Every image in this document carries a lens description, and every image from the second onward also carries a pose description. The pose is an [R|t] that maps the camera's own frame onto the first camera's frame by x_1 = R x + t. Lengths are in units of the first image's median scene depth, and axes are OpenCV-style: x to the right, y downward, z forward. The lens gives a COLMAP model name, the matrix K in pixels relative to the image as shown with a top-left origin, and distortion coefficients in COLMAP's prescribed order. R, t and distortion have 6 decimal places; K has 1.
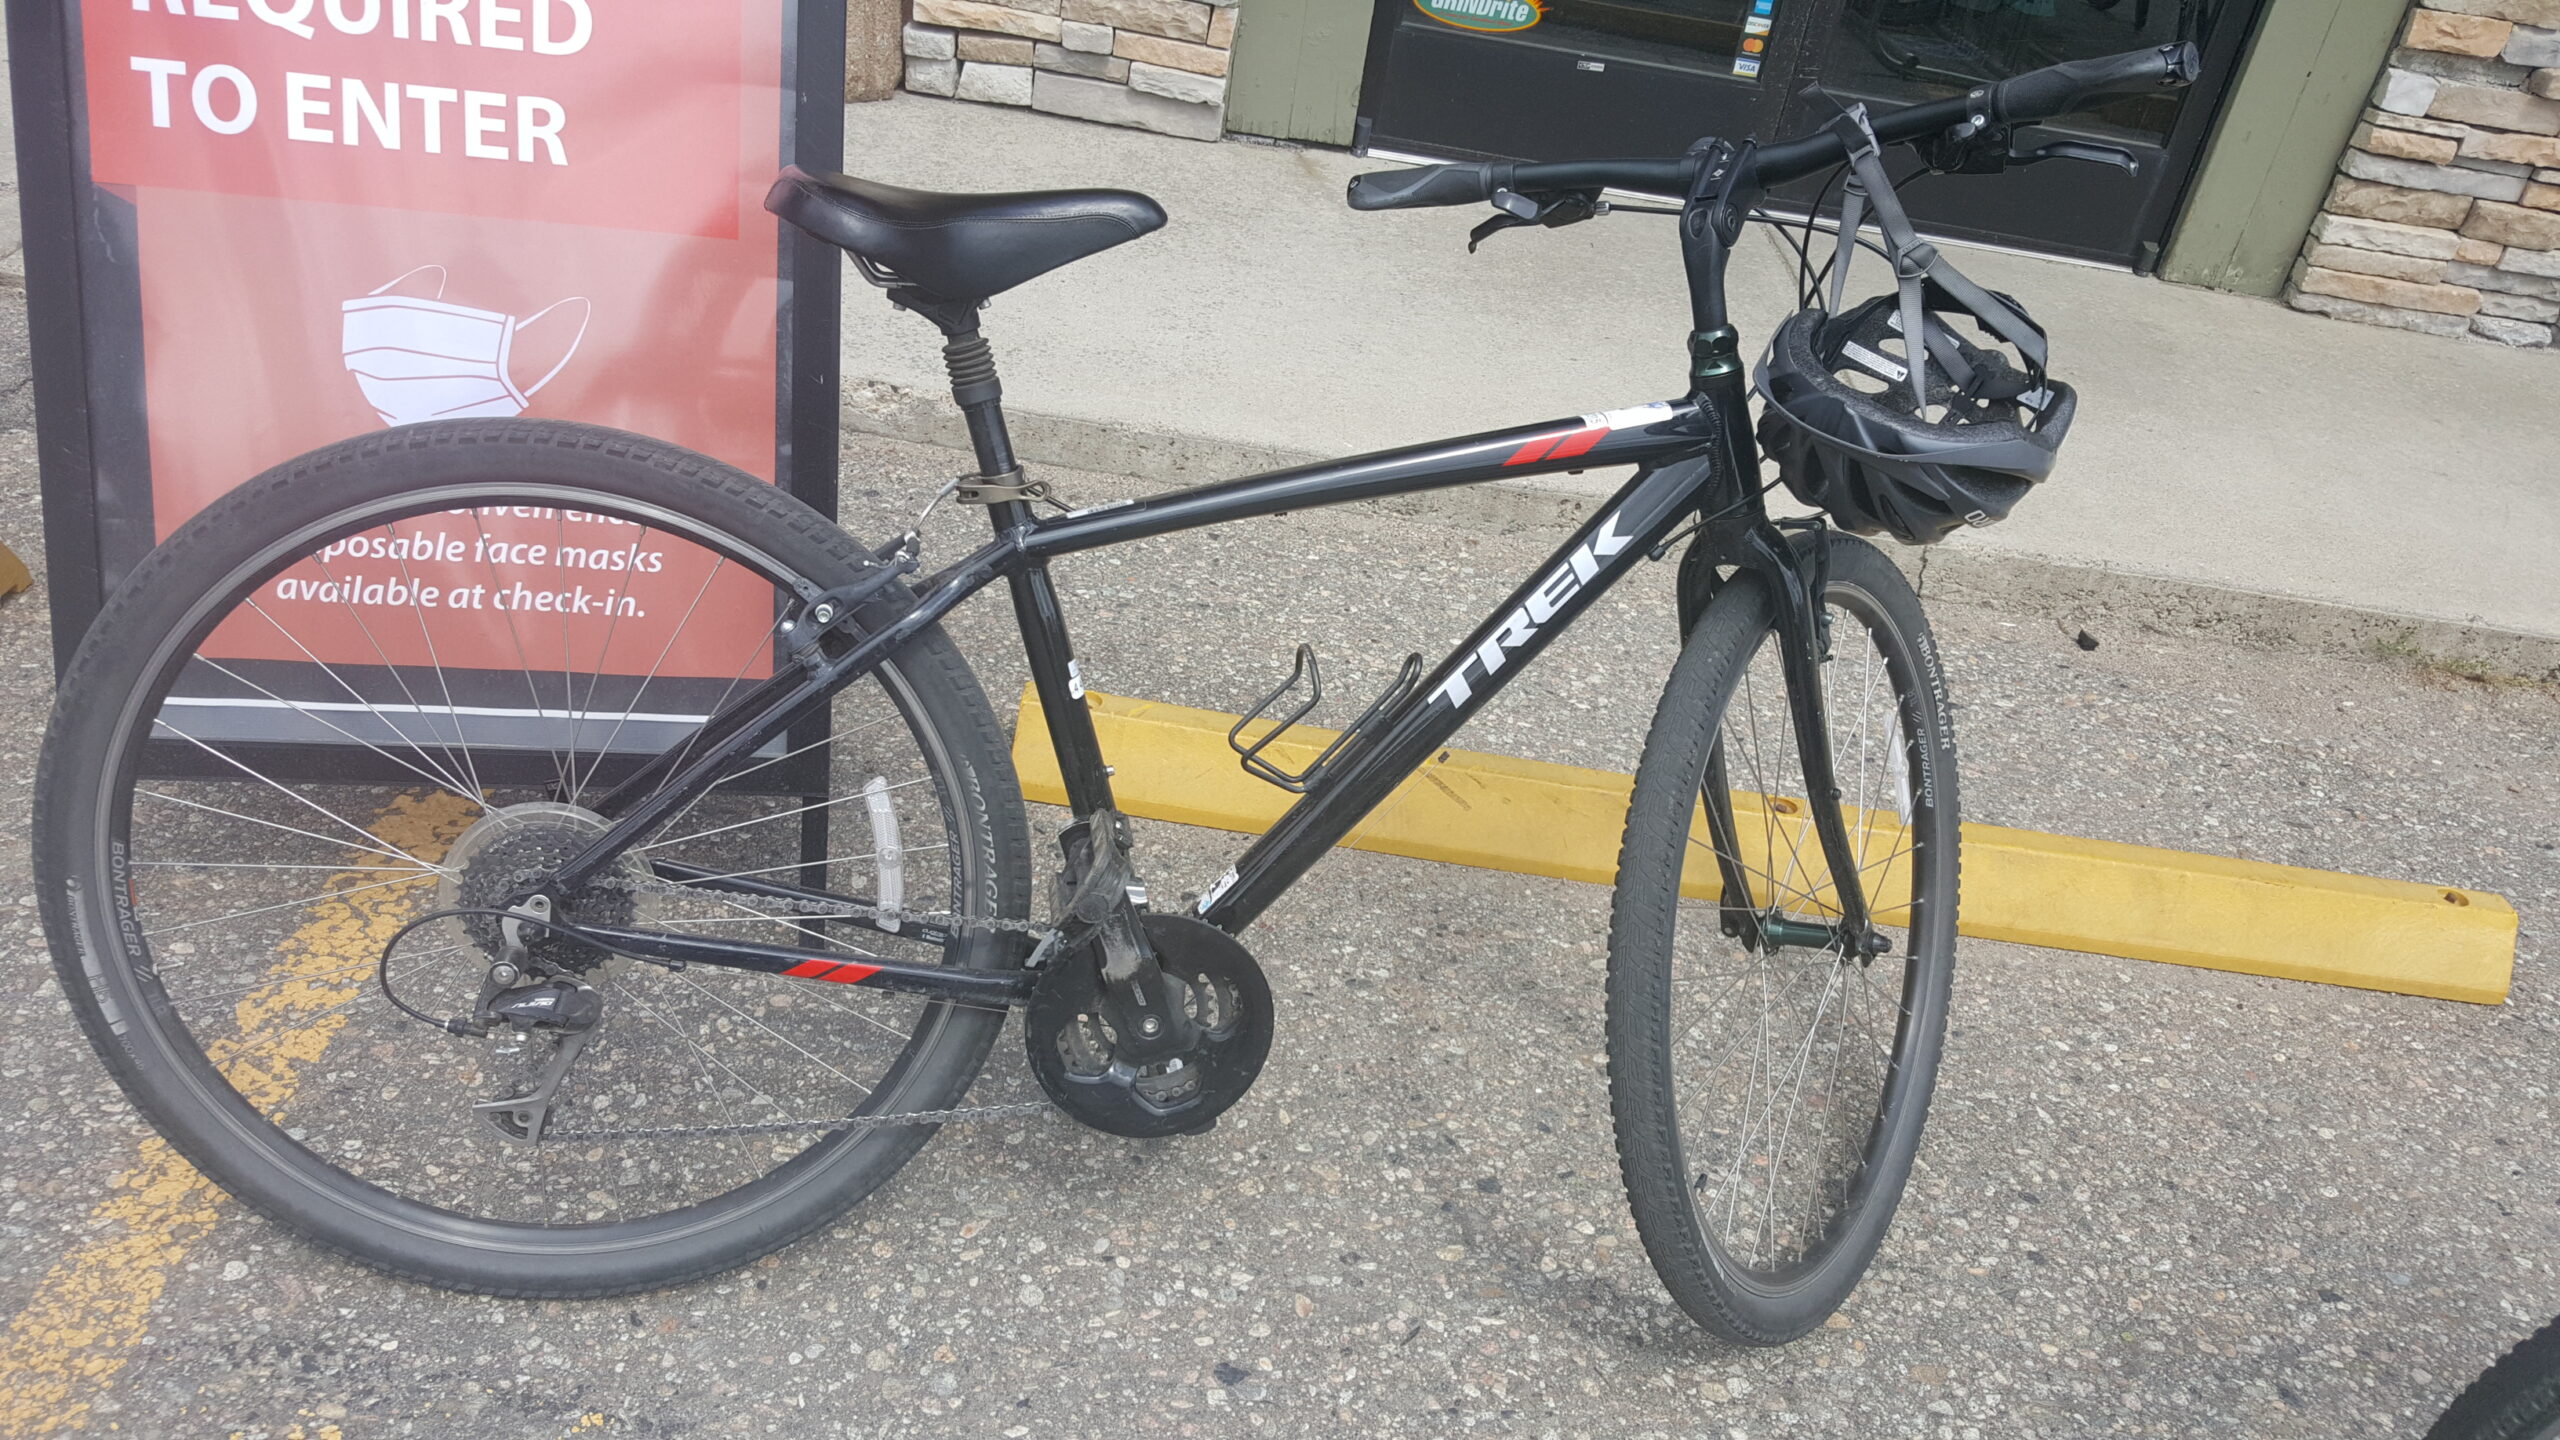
lens RADIAL K [[1911.4, 0, 1280.5], [0, 1911.4, 763.8], [0, 0, 1]] dist [0.099761, -0.170166]
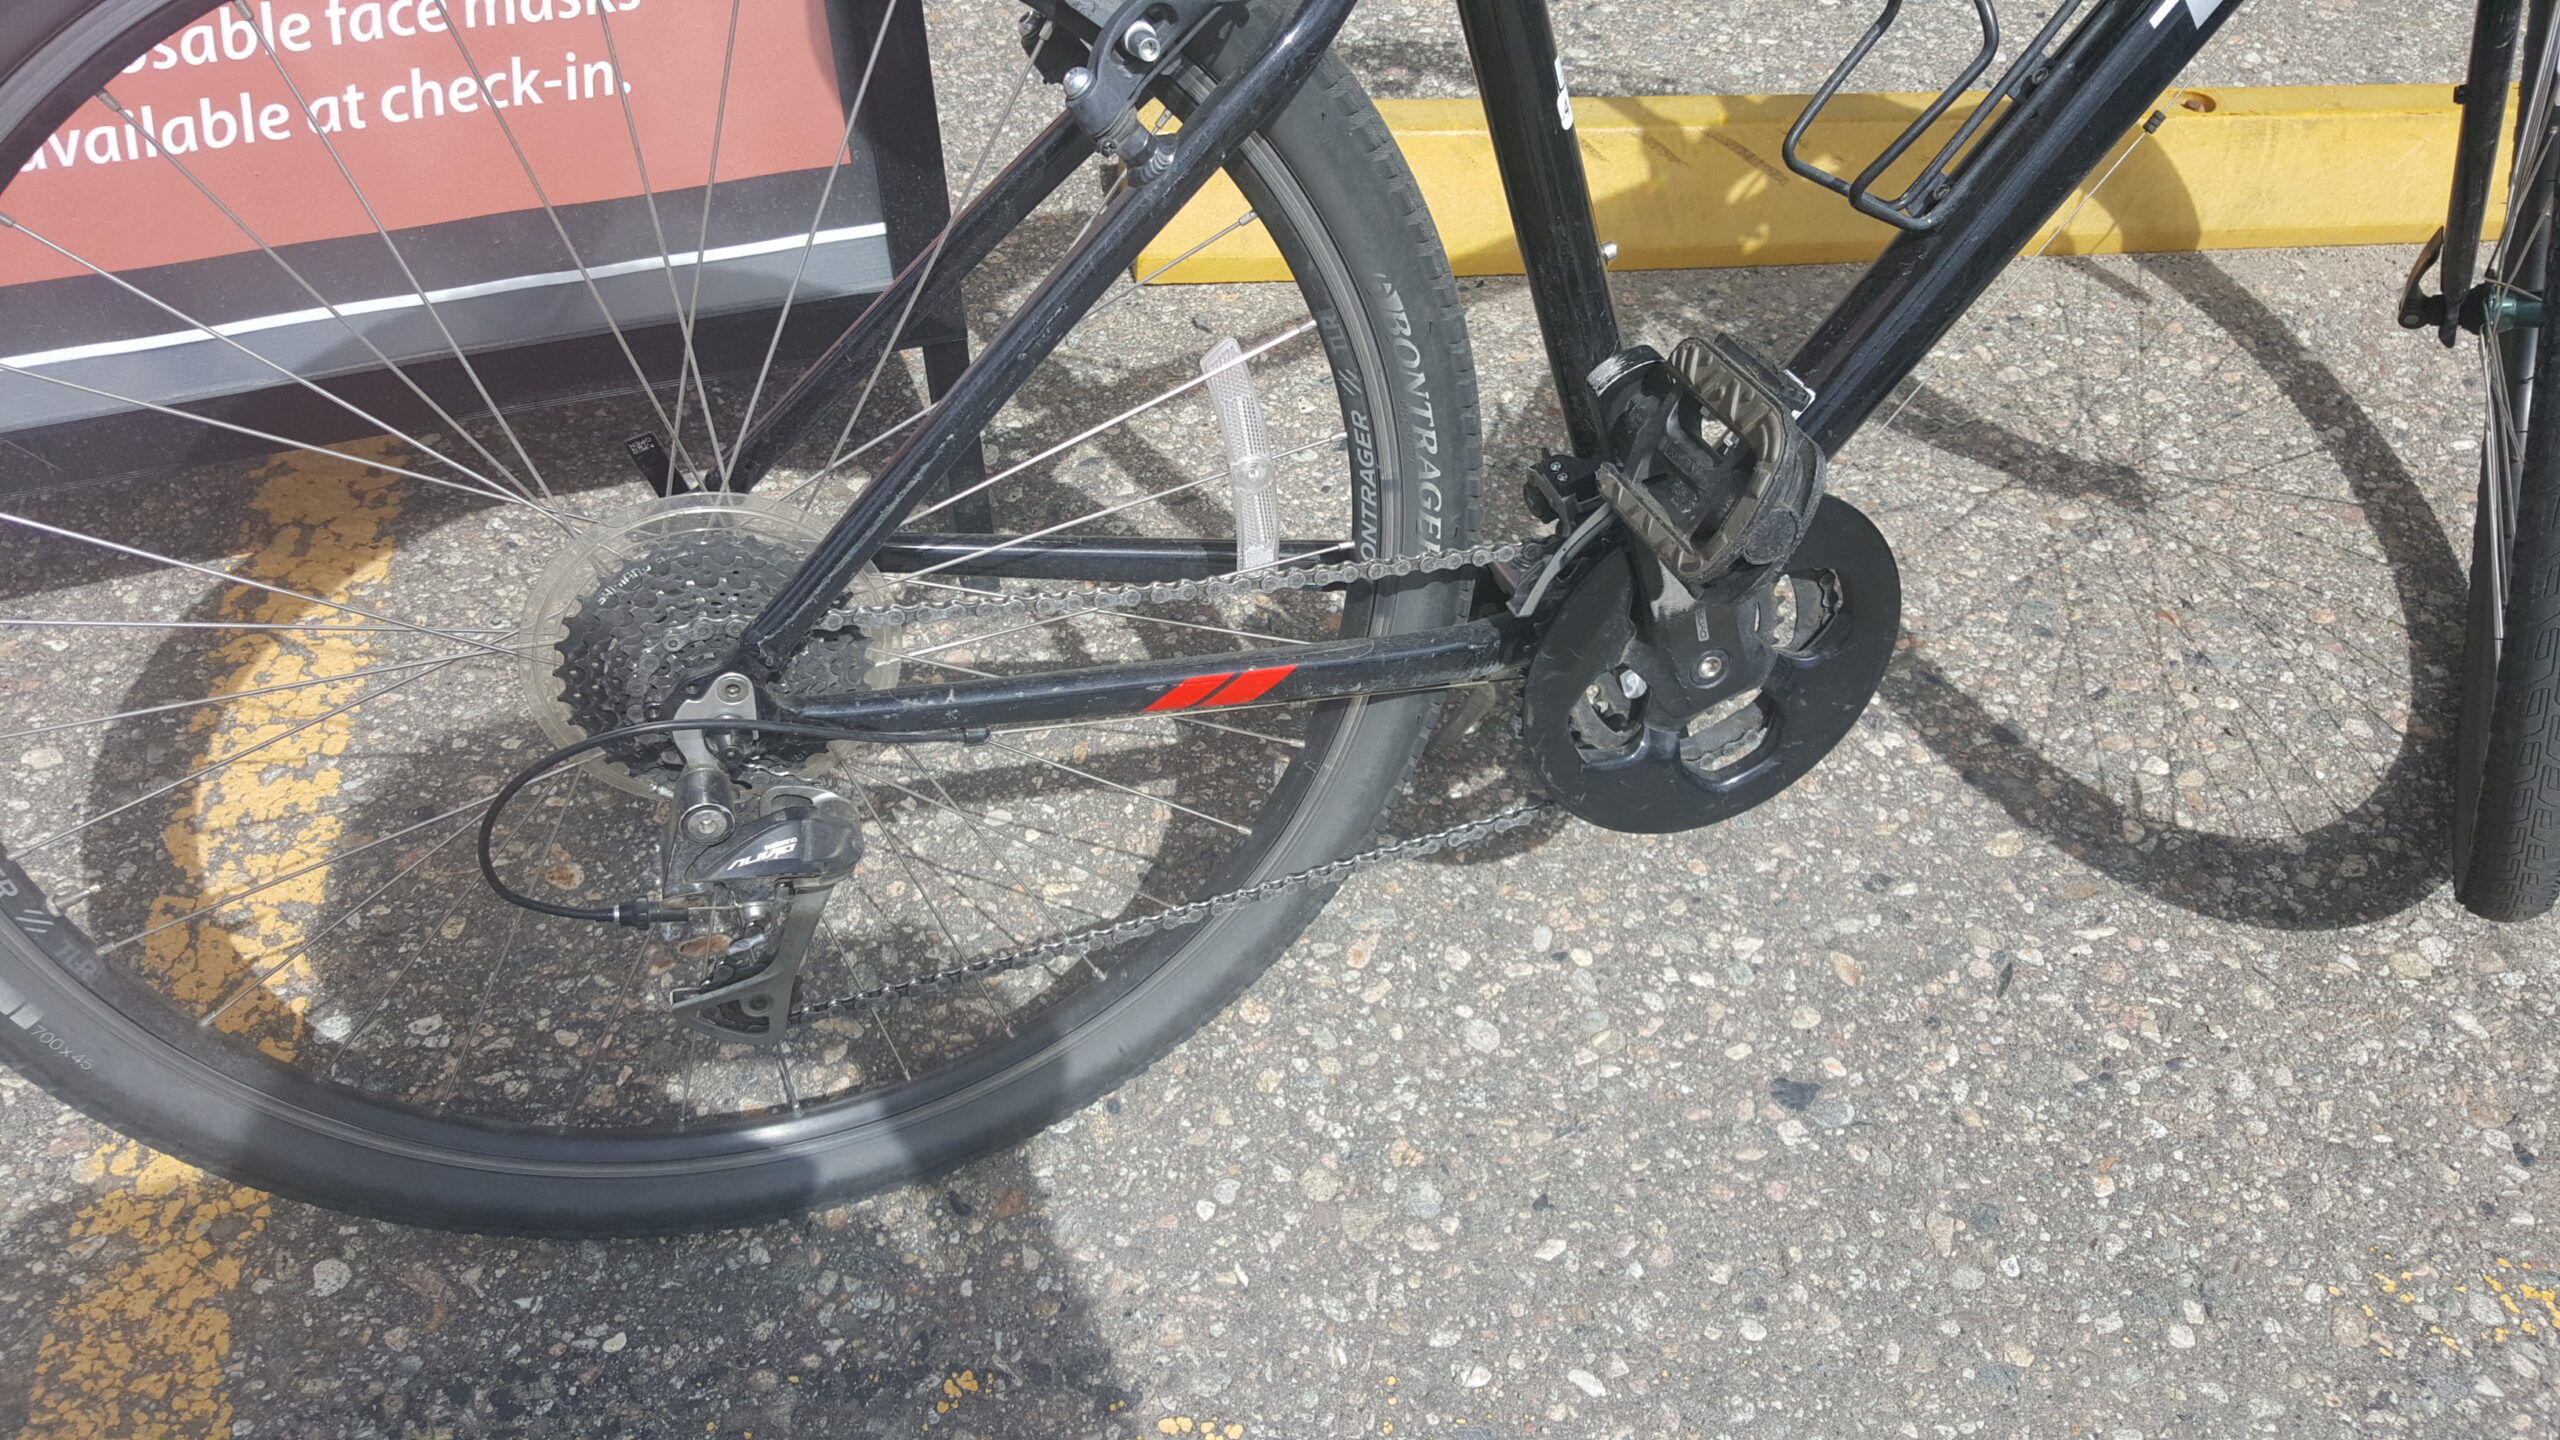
lens RADIAL K [[1911.4, 0, 1249.3], [0, 1911.4, 738.7], [0, 0, 1]] dist [0.099761, -0.170166]
pose [[0.981448, -0.185452, 0.048654, -0.230237], [0.161785, 0.937238, 0.308887, -0.050714], [-0.102884, -0.295285, 0.949853, 0.396231]]
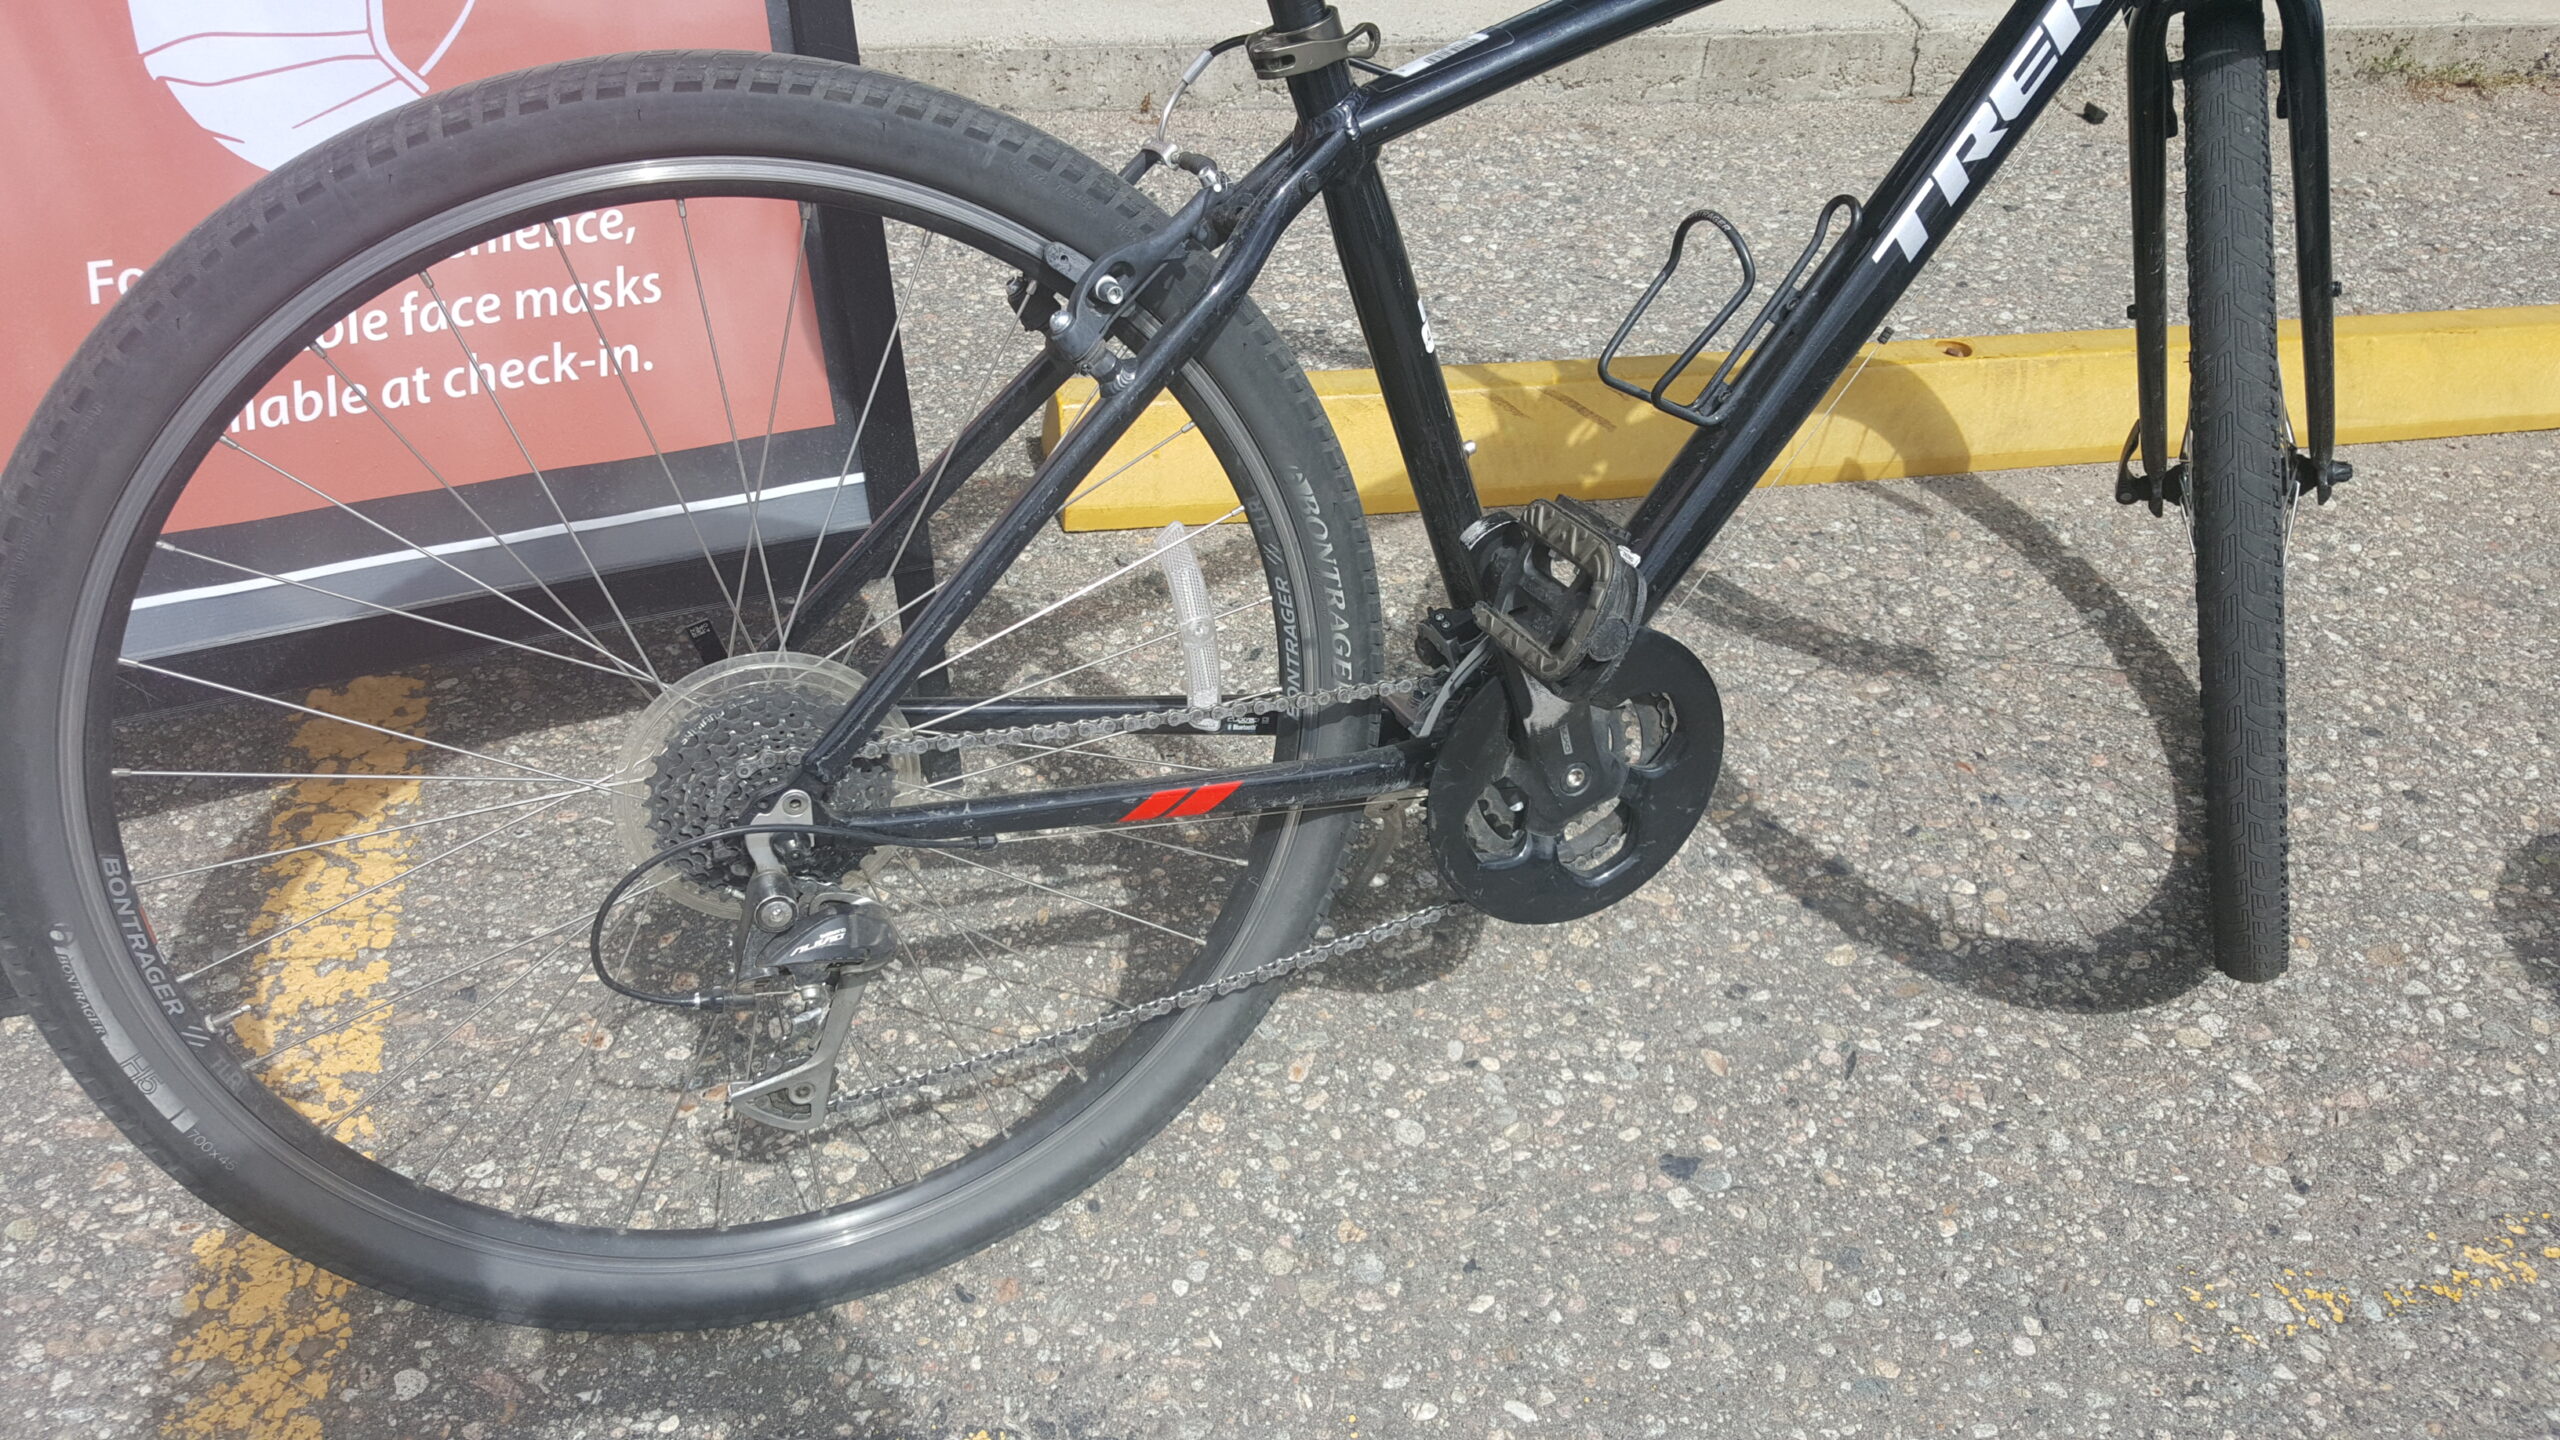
lens RADIAL K [[1911.4, 0, 1236.3], [0, 1911.4, 789.6], [0, 0, 1]] dist [0.099761, -0.170166]
pose [[0.966319, -0.224738, 0.125383, -0.271772], [0.198208, 0.960692, 0.194384, -0.028113], [-0.164140, -0.162985, 0.972879, 0.272372]]
